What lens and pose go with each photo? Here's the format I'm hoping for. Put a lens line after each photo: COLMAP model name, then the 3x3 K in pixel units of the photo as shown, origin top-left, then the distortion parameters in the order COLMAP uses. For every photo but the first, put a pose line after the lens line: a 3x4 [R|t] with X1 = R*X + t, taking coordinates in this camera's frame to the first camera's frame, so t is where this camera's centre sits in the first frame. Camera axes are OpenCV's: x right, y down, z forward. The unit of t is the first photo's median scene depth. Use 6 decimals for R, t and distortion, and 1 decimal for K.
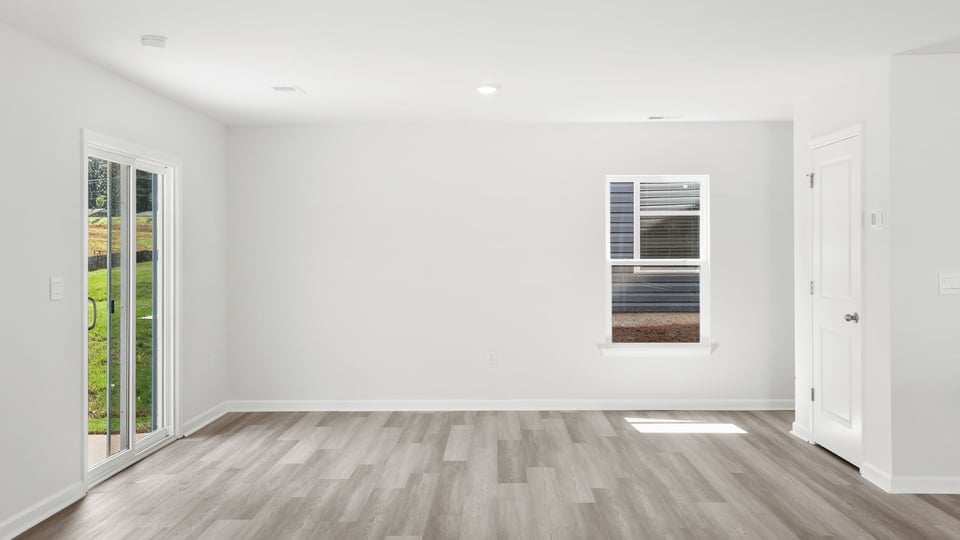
lens RADIAL K [[934.7, 0, 479.6], [0, 934.7, 262.3], [0, 0, 1]] dist [0.070644, 0.000000]
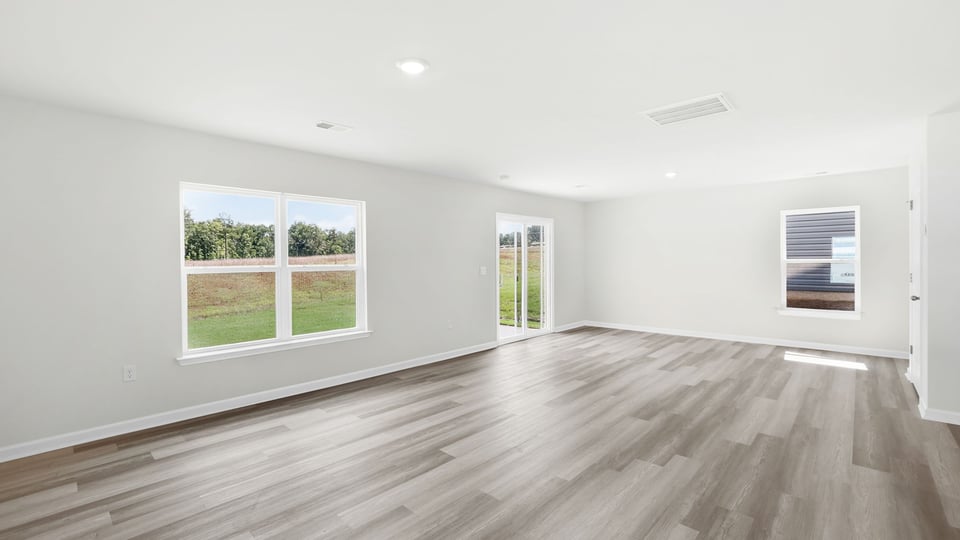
lens RADIAL K [[417.8, 0, 474.1], [0, 417.8, 263.3], [0, 0, 1]] dist [-0.005235, 0.001874]
pose [[0.733112, -0.002982, -0.680102, 0.275200], [0.004391, 0.999990, 0.000348, 0.001230], [0.680094, -0.003242, 0.733118, 0.050006]]
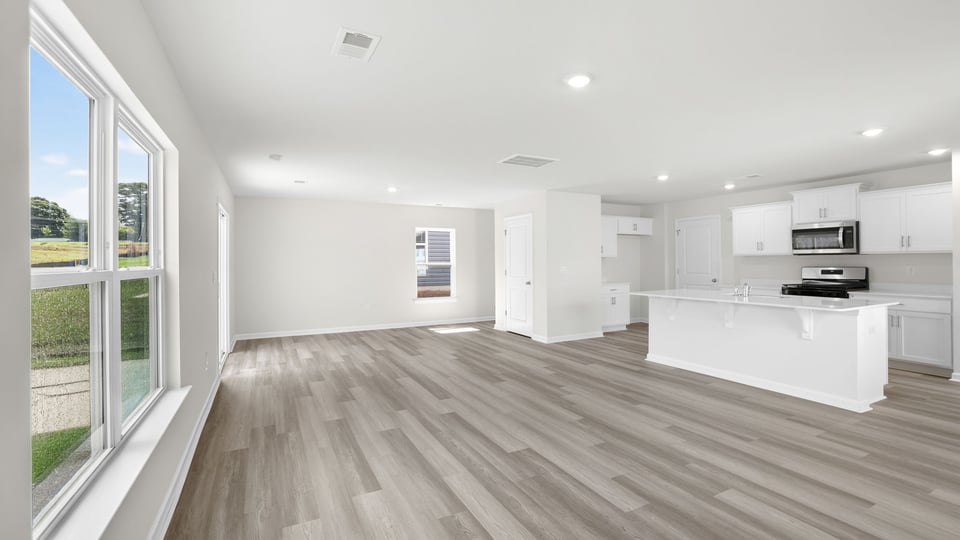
lens RADIAL K [[421.2, 0, 477.5], [0, 421.2, 262.0], [0, 0, 1]] dist [-0.027073, 0.012538]
pose [[0.882765, -0.001748, 0.469812, -0.256388], [0.007199, 0.999926, -0.009807, 0.006629], [-0.469760, 0.012040, 0.882712, -0.015364]]
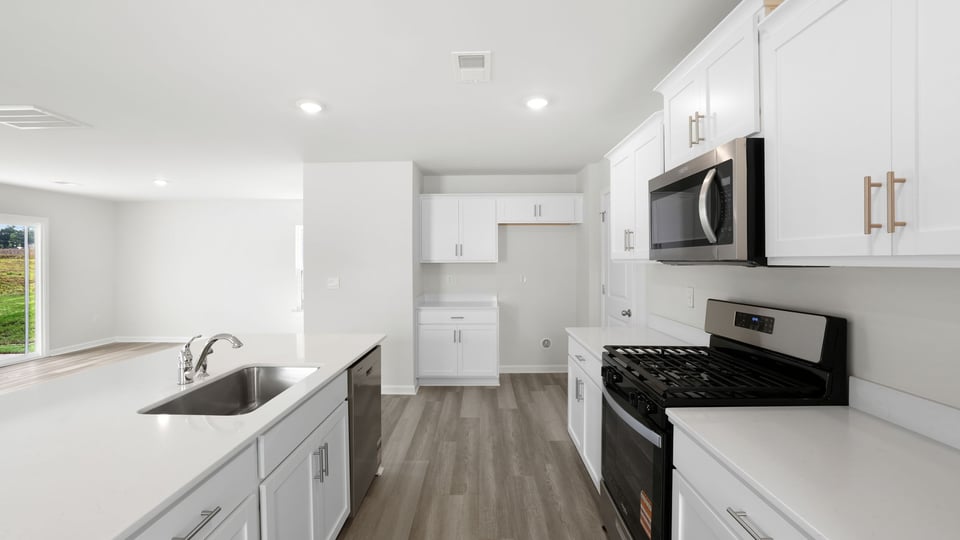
lens RADIAL K [[417.4, 0, 483.3], [0, 417.4, 263.5], [0, 0, 1]] dist [-0.016549, 0.000481]
pose [[0.999771, -0.000779, -0.021383, 0.606614], [0.000736, 0.999998, -0.002021, -0.011378], [0.021384, 0.002005, 0.999769, 0.131116]]
